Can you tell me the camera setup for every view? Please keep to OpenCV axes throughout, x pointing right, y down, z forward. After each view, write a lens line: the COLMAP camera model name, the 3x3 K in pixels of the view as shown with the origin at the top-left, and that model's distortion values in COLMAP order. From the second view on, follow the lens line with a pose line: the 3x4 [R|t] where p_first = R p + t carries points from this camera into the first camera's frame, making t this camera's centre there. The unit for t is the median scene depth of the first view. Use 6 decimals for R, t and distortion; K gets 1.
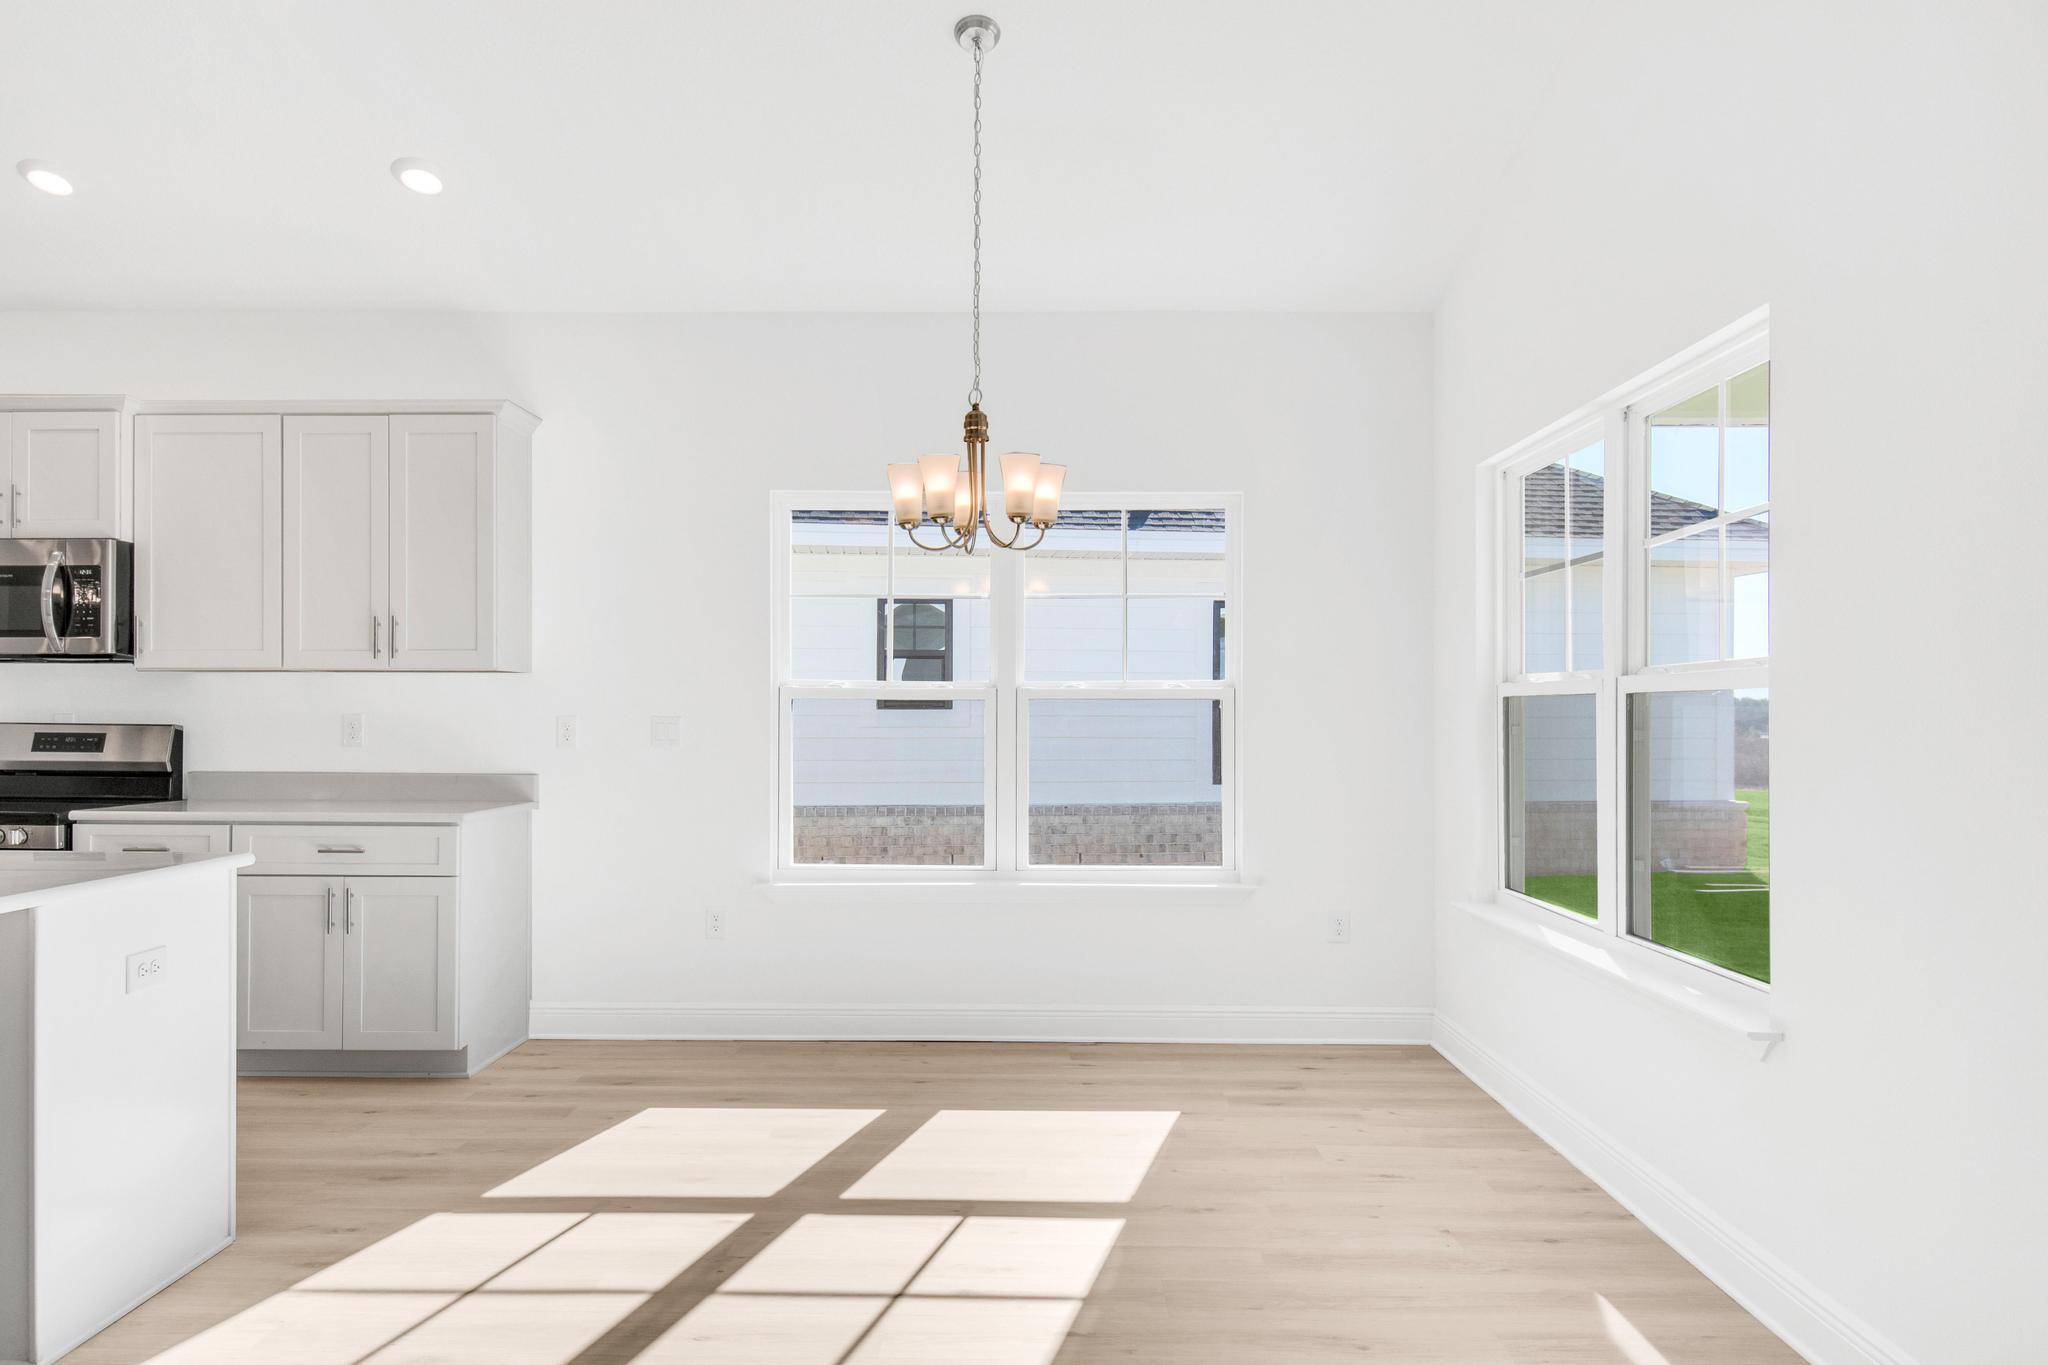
lens RADIAL K [[1324.1, 0, 1014.2], [0, 1324.1, 707.5], [0, 0, 1]] dist [0.003720, 0.000037]
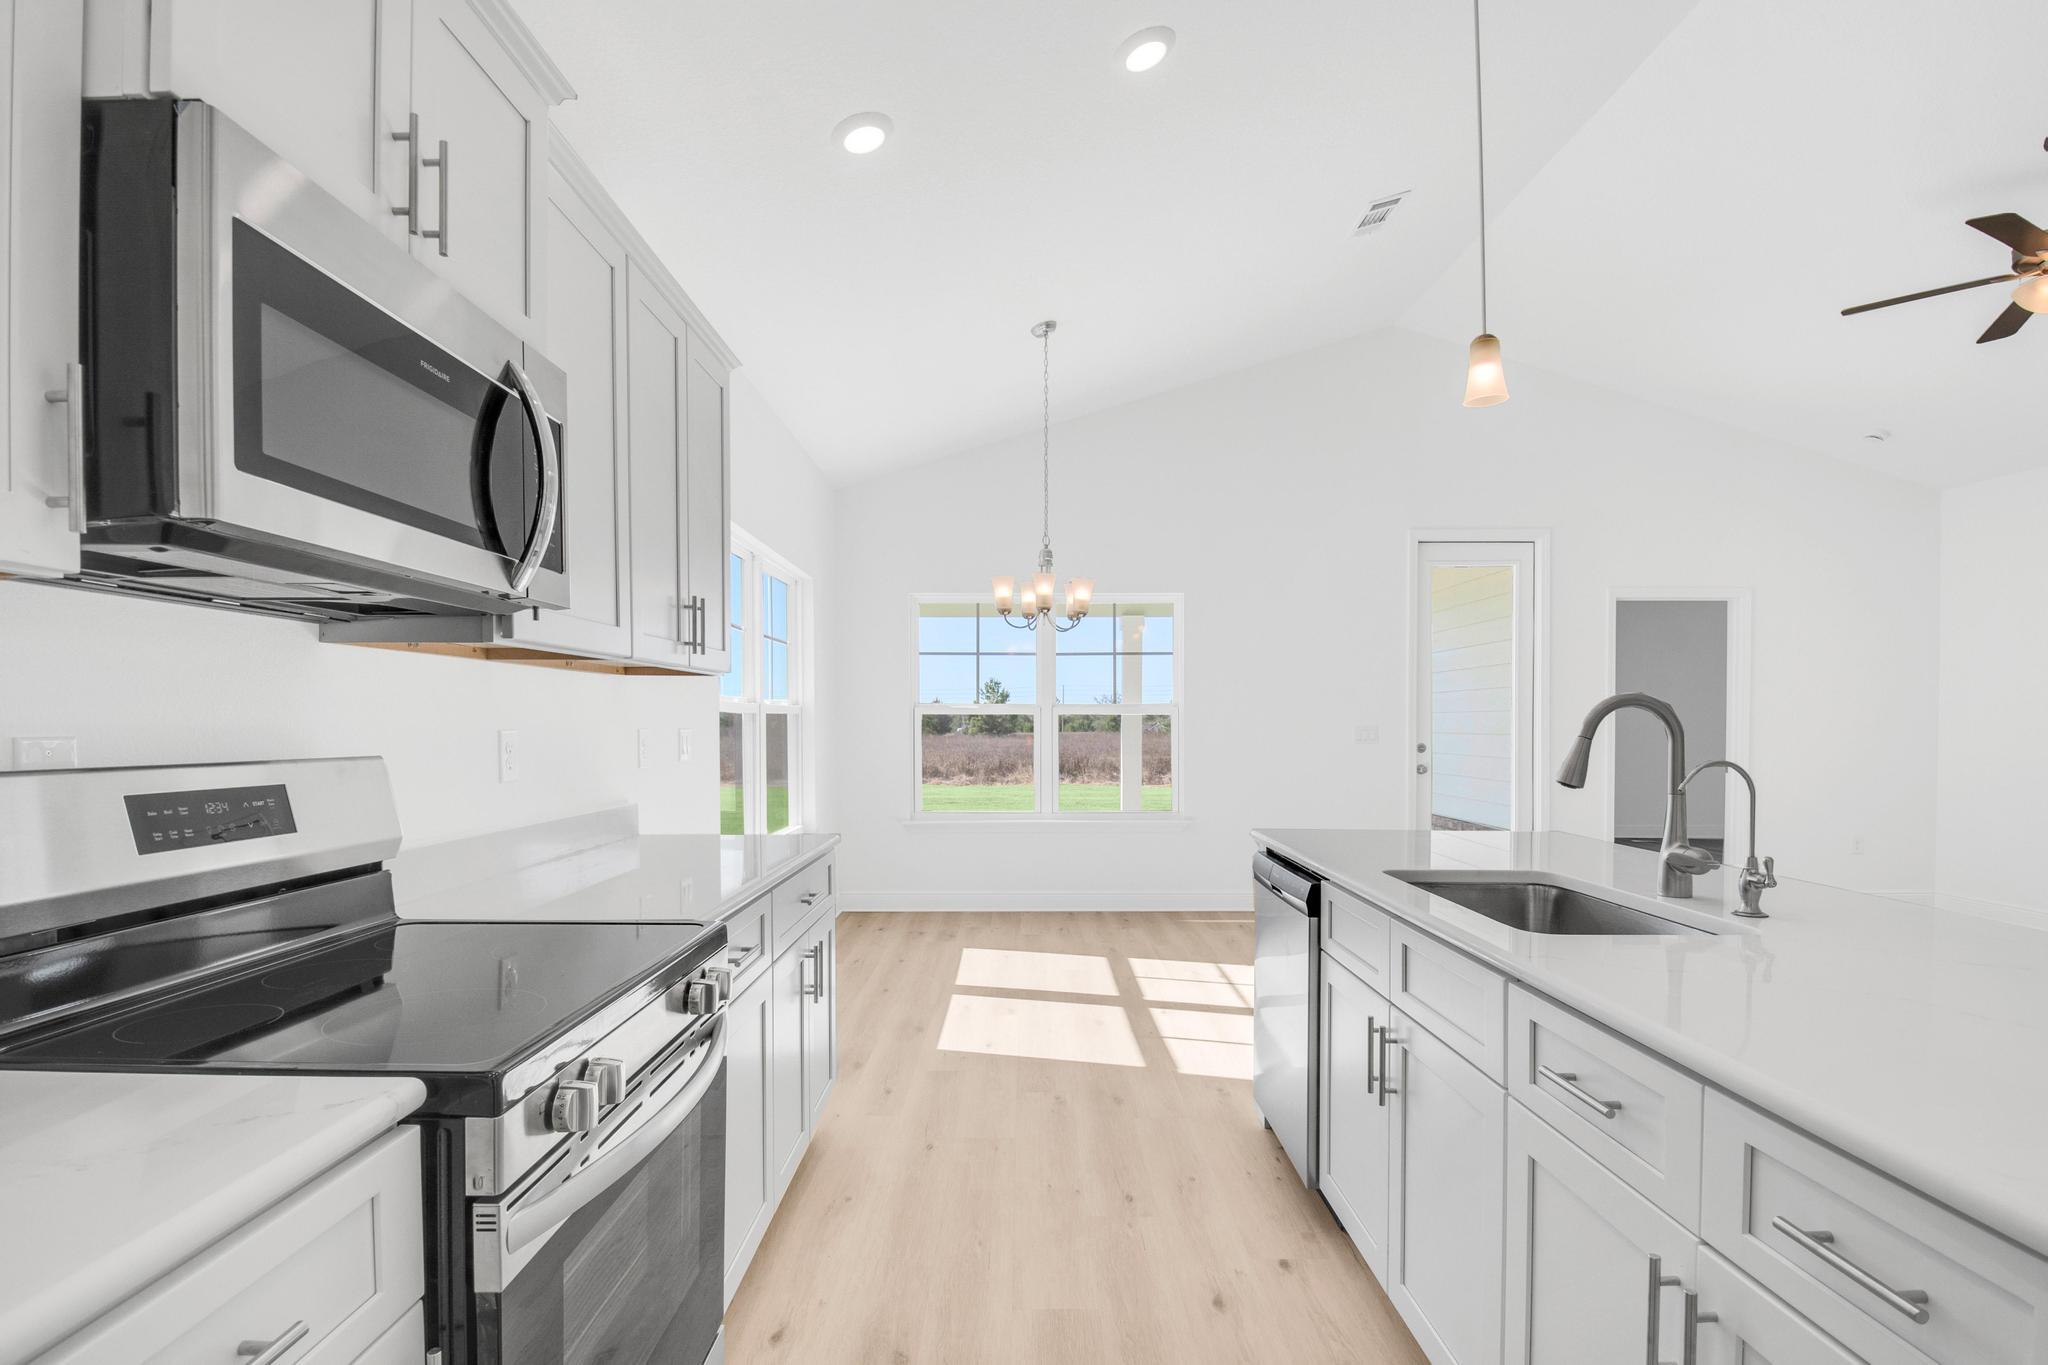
lens RADIAL K [[981.1, 0, 1022.7], [0, 981.1, 735.5], [0, 0, 1]] dist [0.000419, -0.010360]
pose [[-0.015937, -0.016614, 0.999735, -1.033842], [-0.003329, 0.999857, 0.016563, -0.000951], [-0.999867, -0.003064, -0.015990, 0.825557]]
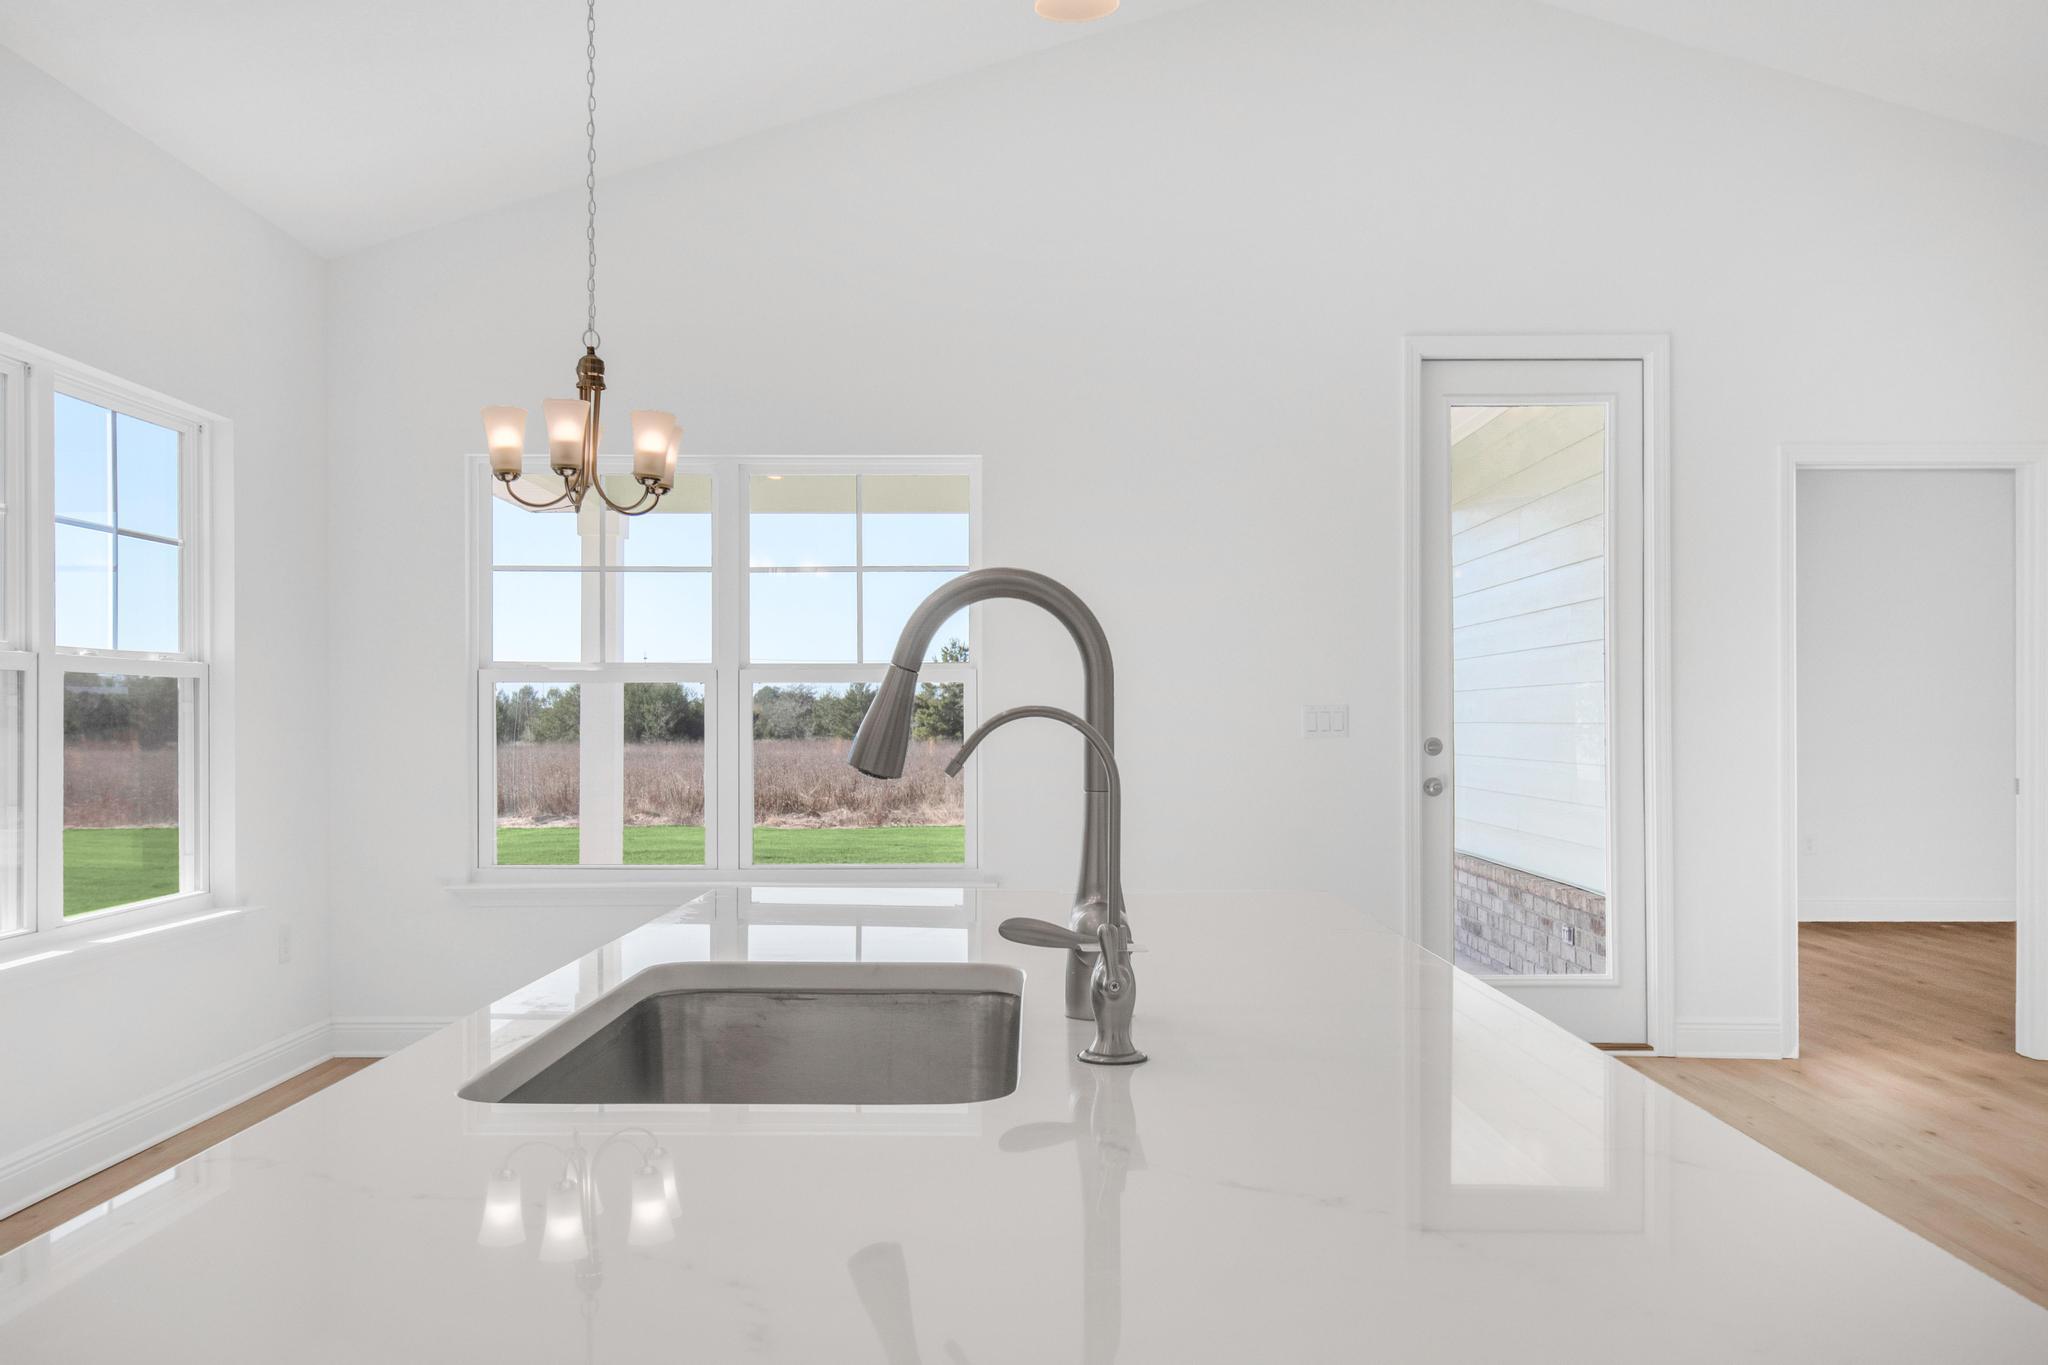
lens RADIAL K [[1746.9, 0, 1024.6], [0, 1746.9, 720.5], [0, 0, 1]] dist [0.020717, -0.003914]
pose [[-0.015947, -0.004204, 0.999864, -0.962461], [-0.004087, 0.999983, 0.004139, 0.014204], [-0.999864, -0.004021, -0.015964, 0.568402]]
